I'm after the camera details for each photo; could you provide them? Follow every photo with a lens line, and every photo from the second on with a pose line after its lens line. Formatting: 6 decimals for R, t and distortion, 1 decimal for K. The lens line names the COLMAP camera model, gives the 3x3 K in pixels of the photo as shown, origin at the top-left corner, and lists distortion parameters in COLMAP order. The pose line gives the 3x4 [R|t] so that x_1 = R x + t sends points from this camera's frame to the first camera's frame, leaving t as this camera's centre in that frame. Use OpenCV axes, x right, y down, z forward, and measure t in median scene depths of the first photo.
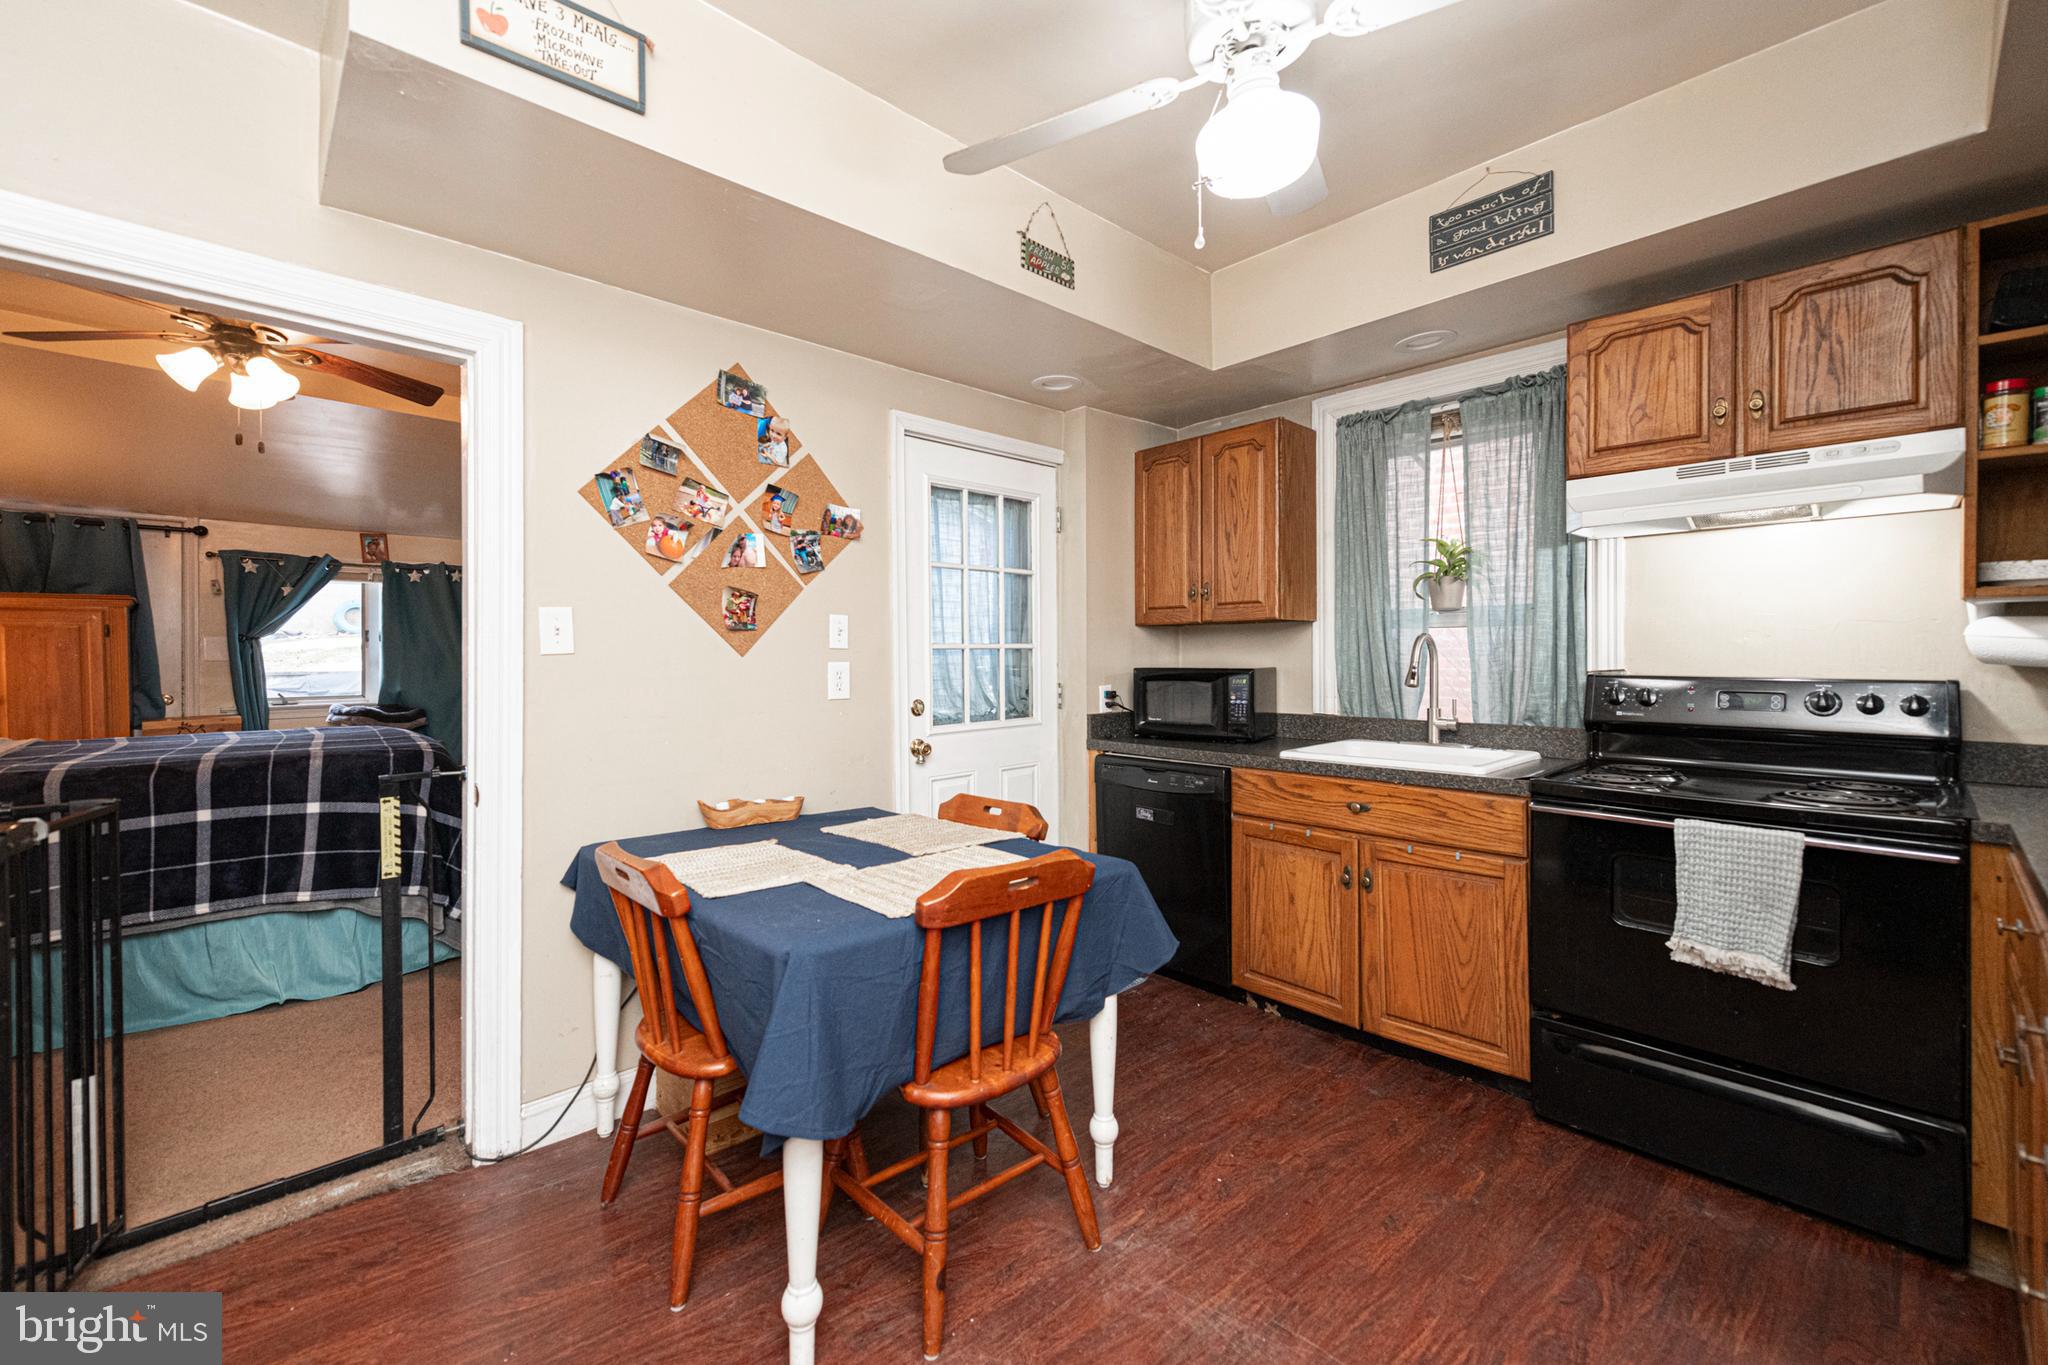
lens RADIAL K [[837.6, 0, 1018.8], [0, 837.6, 629.9], [0, 0, 1]] dist [0.021635, -0.000205]
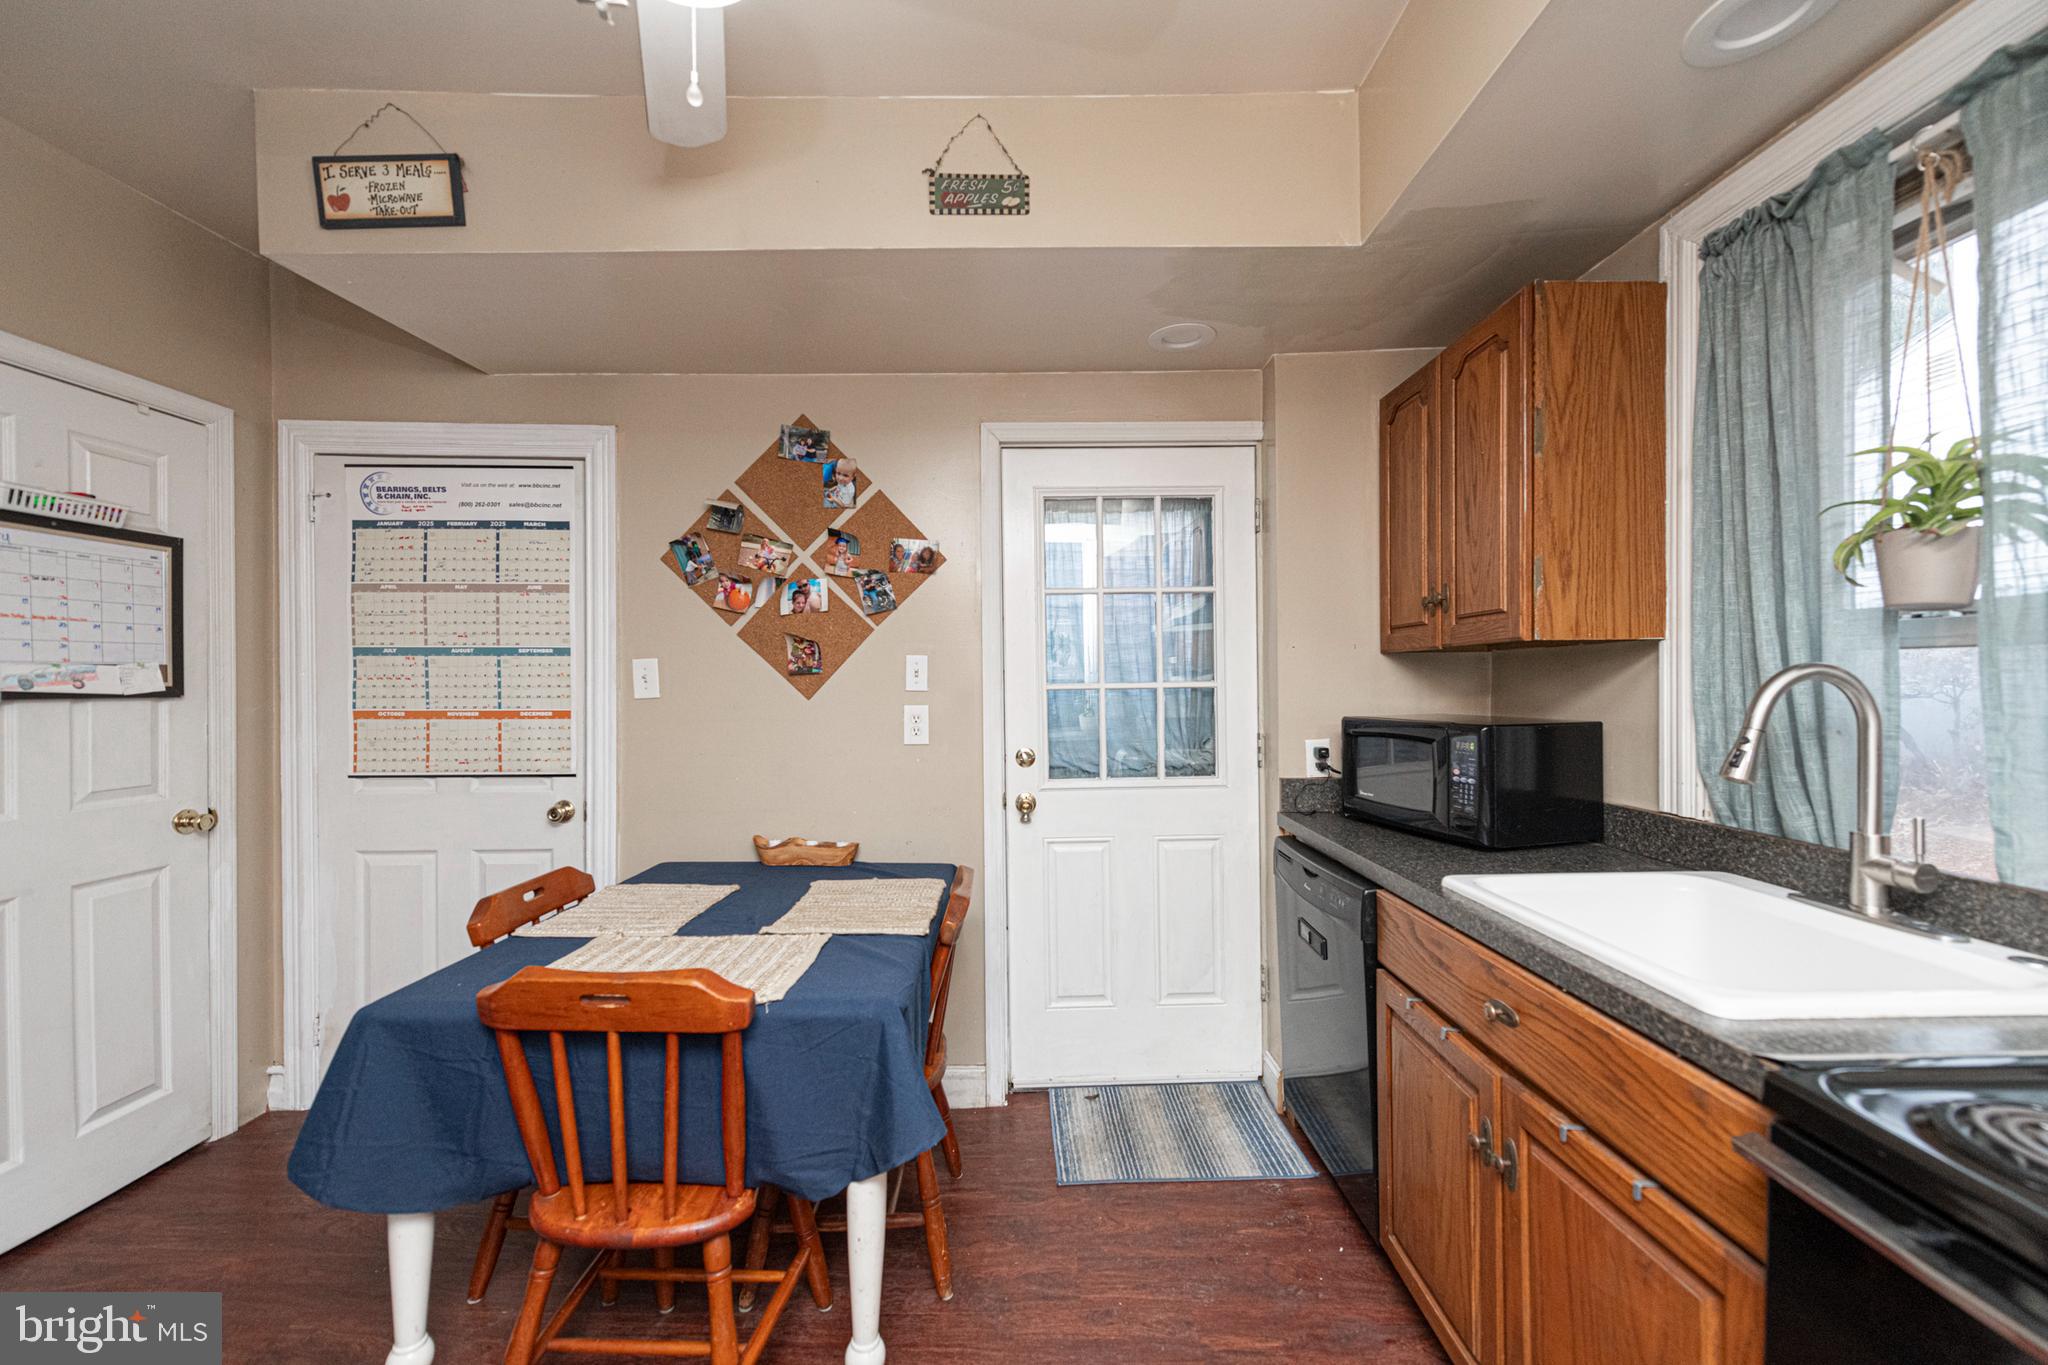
lens RADIAL K [[808.7, 0, 1025.2], [0, 808.7, 669.4], [0, 0, 1]] dist [0.020611, -0.006886]
pose [[0.736077, -0.010487, -0.676817, 0.512349], [0.025156, 0.999613, 0.011869, -0.010185], [0.676430, -0.025763, 0.736056, 0.430256]]
